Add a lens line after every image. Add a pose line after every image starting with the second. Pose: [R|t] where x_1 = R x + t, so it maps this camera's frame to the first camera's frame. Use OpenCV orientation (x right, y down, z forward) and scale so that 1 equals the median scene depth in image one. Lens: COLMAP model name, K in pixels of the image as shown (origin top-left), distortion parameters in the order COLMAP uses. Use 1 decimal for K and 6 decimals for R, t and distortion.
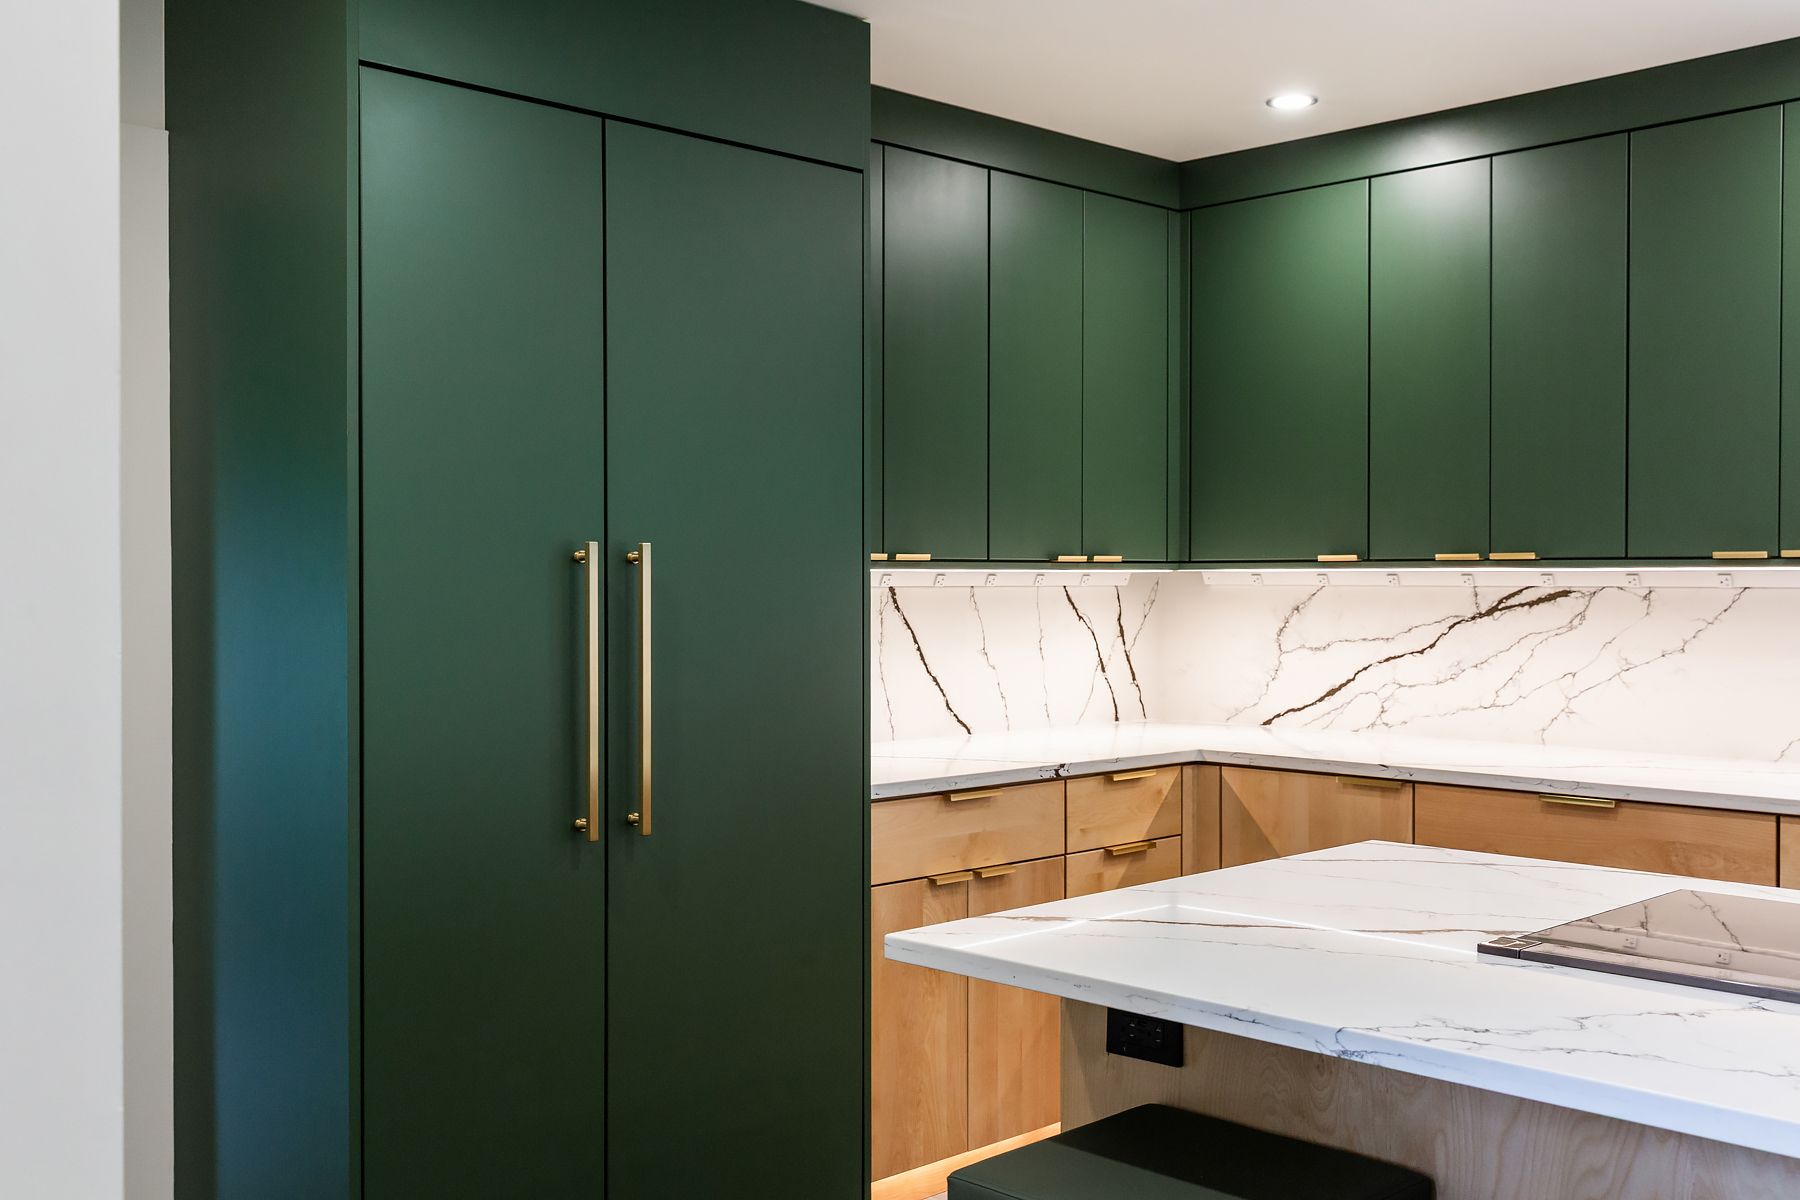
lens RADIAL K [[1812.4, 0, 900.0], [0, 1812.4, 600.0], [0, 0, 1]] dist [0.019192, 0.020243]
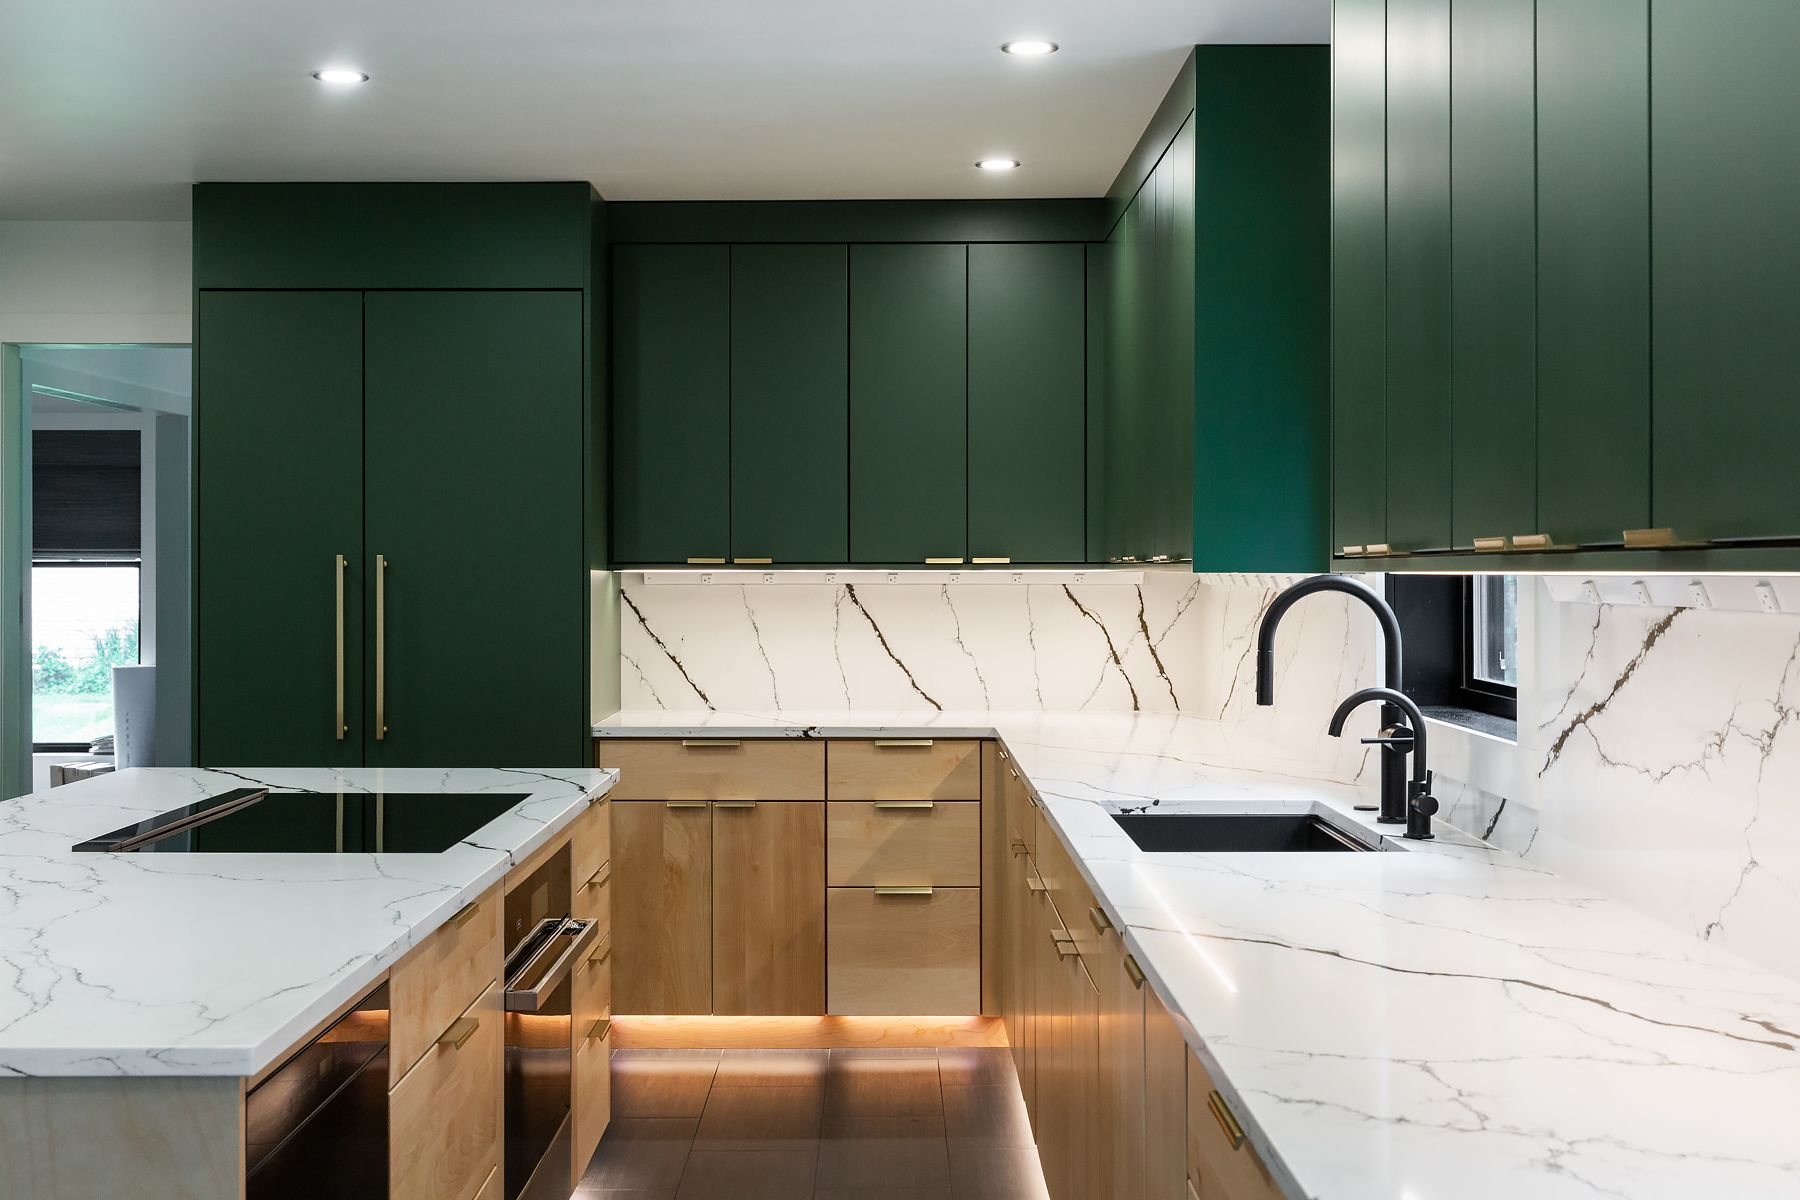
lens RADIAL K [[2147.3, 0, 869.5], [0, 2147.3, 576.1], [0, 0, 1]] dist [-0.000671, 0.010070]
pose [[0.704878, 0.004150, -0.709316, 1.071632], [-0.010287, 0.999938, -0.004373, -0.006516], [0.709254, 0.010379, 0.704877, -0.012308]]
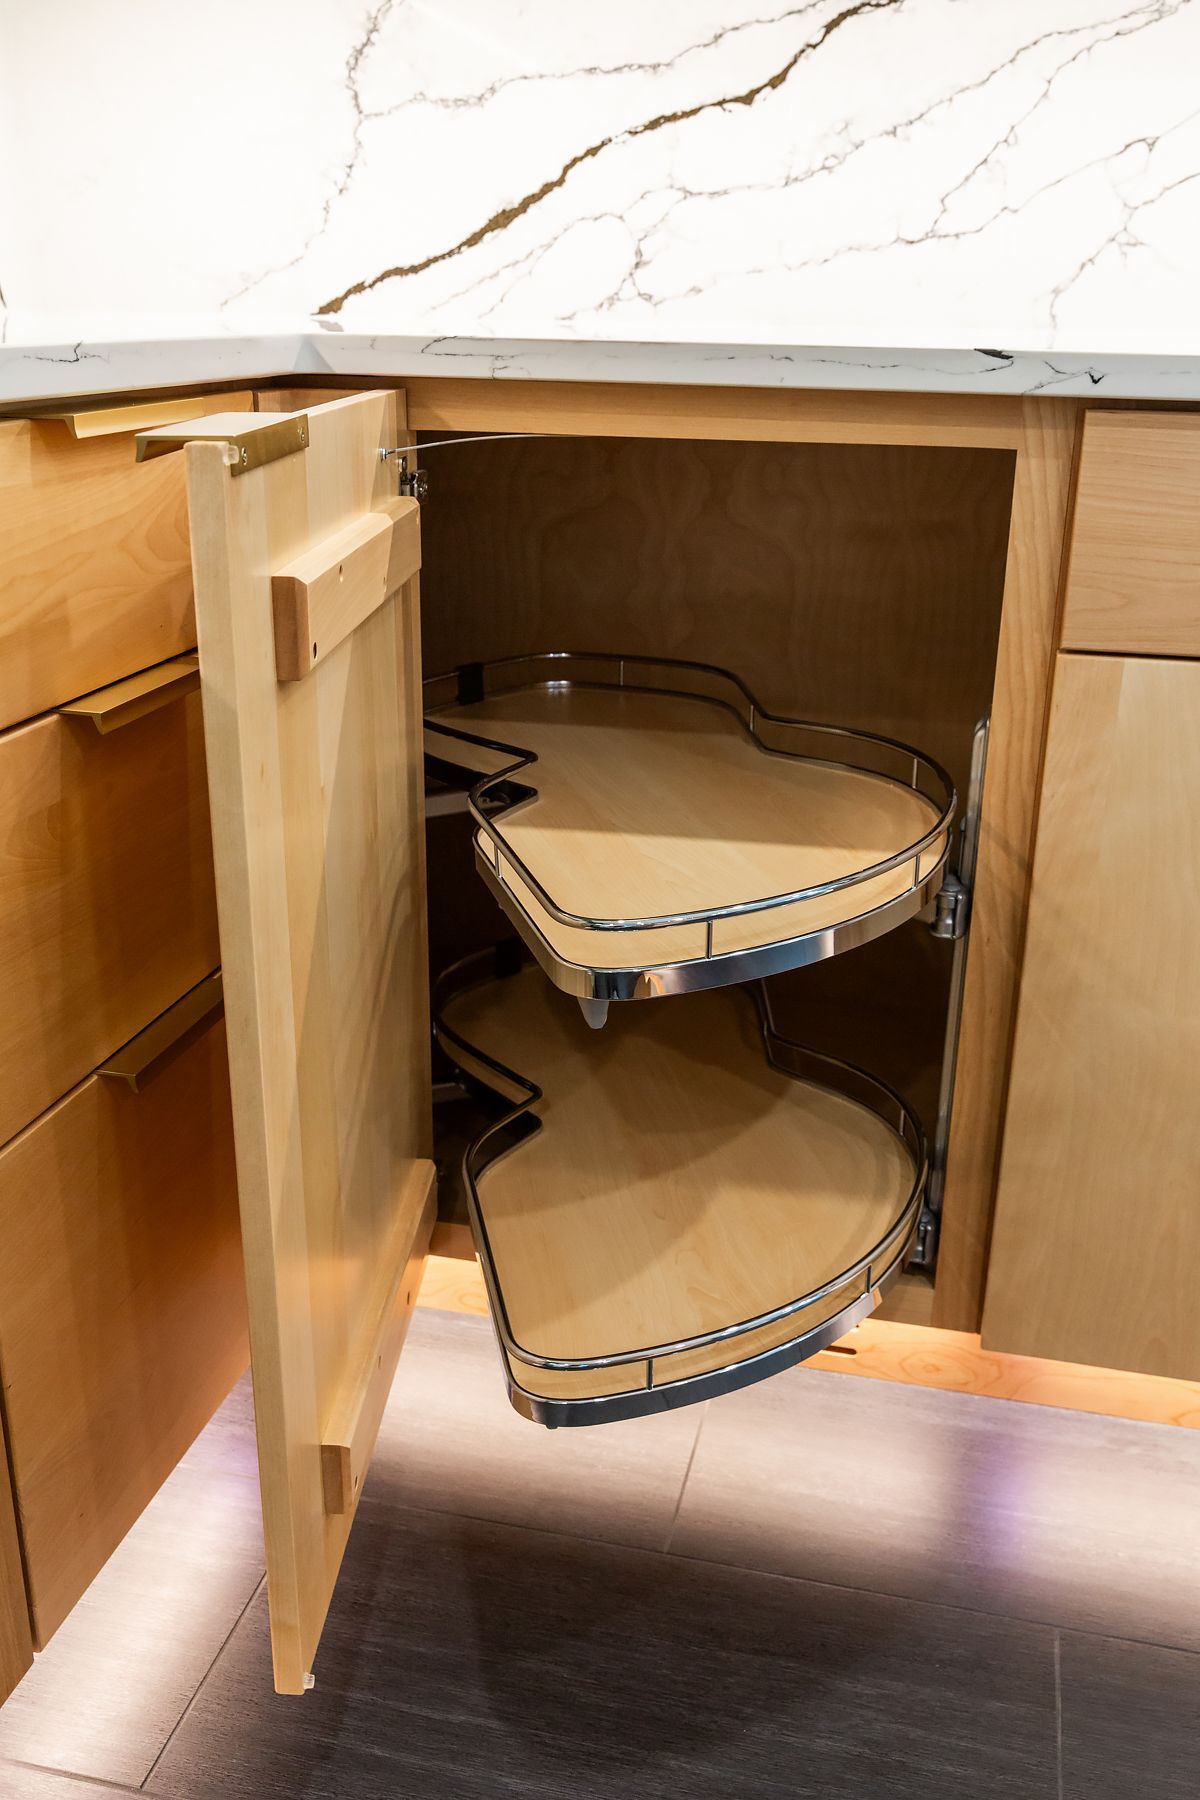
lens RADIAL K [[1642.0, 0, 600.0], [0, 1642.0, 900.0], [0, 0, 1]] dist [0.003602, 0.006819]
pose [[0.849266, -0.169504, 0.500016, 0.052808], [-0.008889, 0.942337, 0.334547, 0.079247], [-0.527891, -0.288564, 0.798788, 0.726561]]
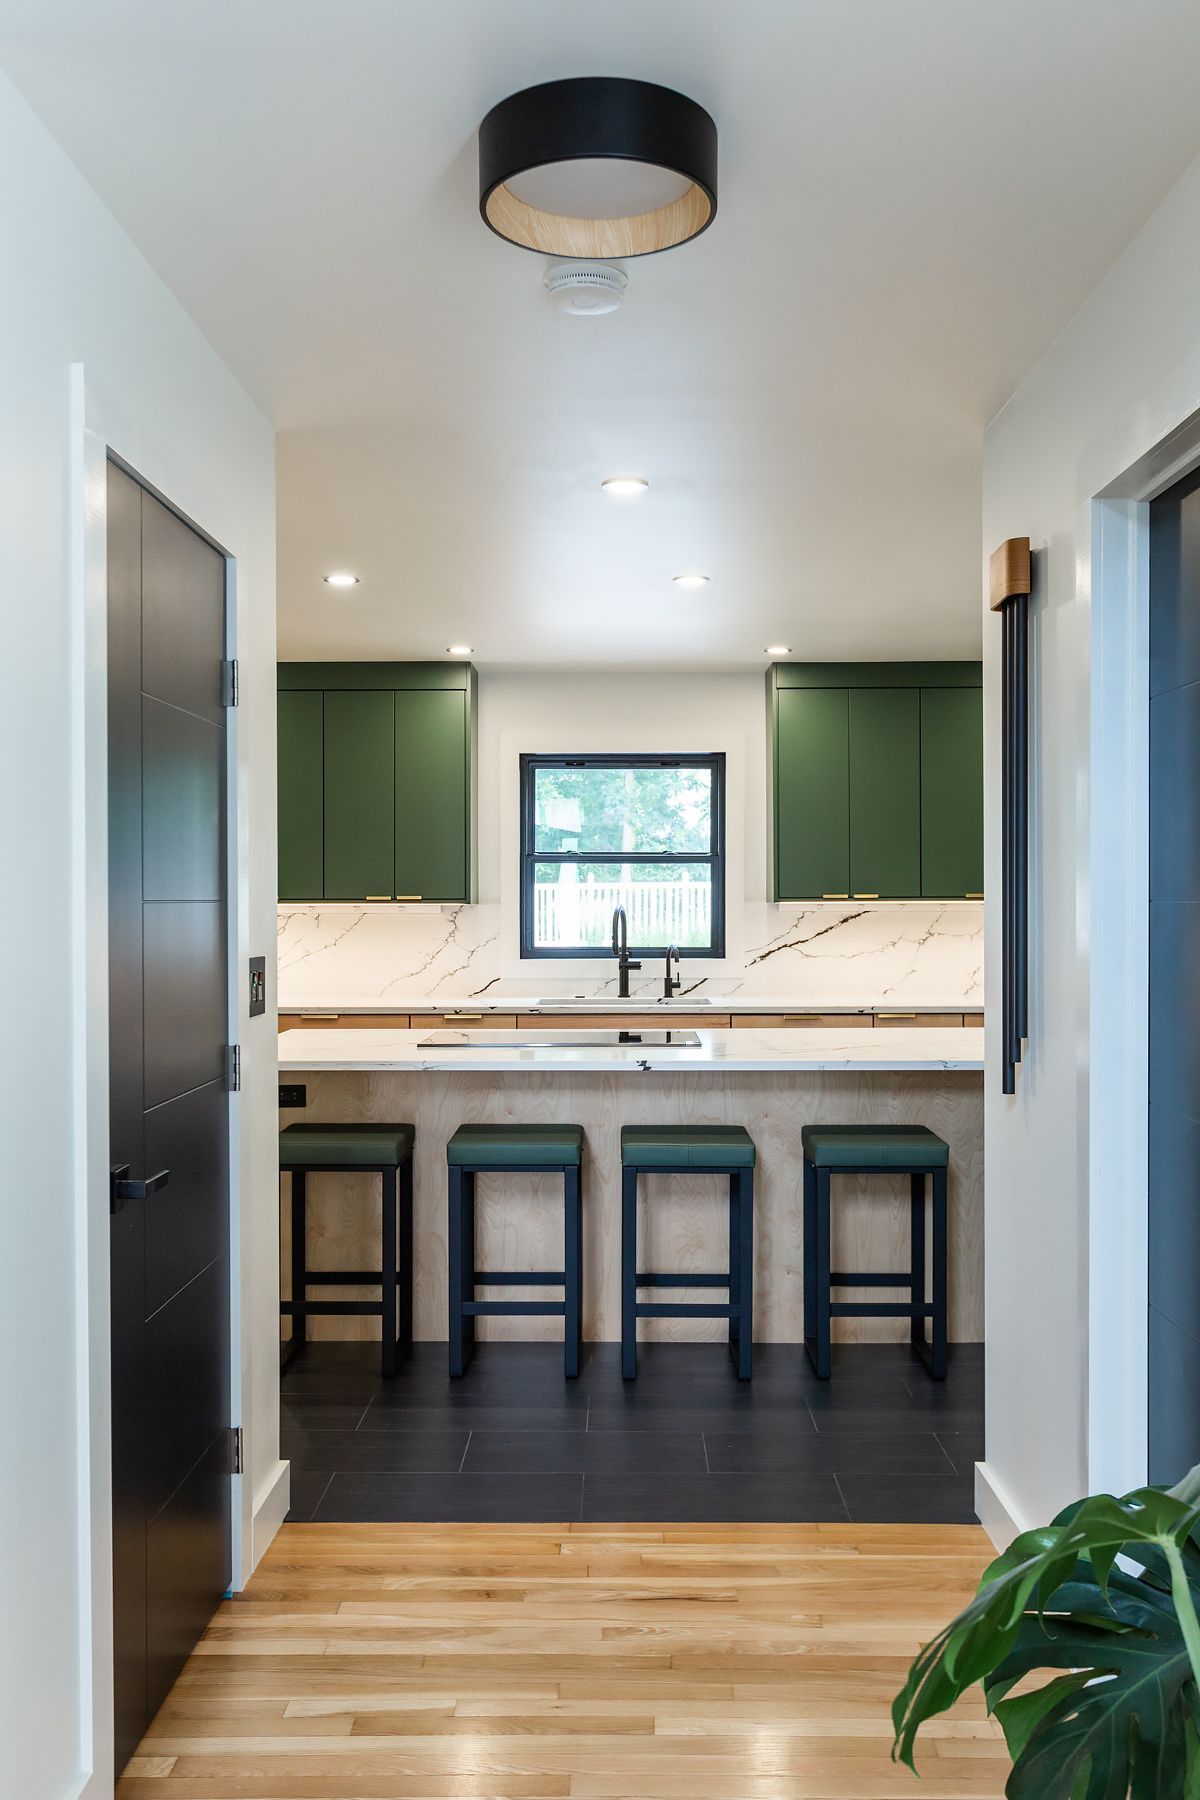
lens RADIAL K [[1595.6, 0, 600.0], [0, 1595.6, 900.0], [0, 0, 1]] dist [0.002705, 0.002763]
pose [[0.716771, -0.000643, 0.697309, -0.568835], [0.010328, 0.999900, -0.009695, -0.001367], [-0.697233, 0.014151, 0.716705, -0.452203]]
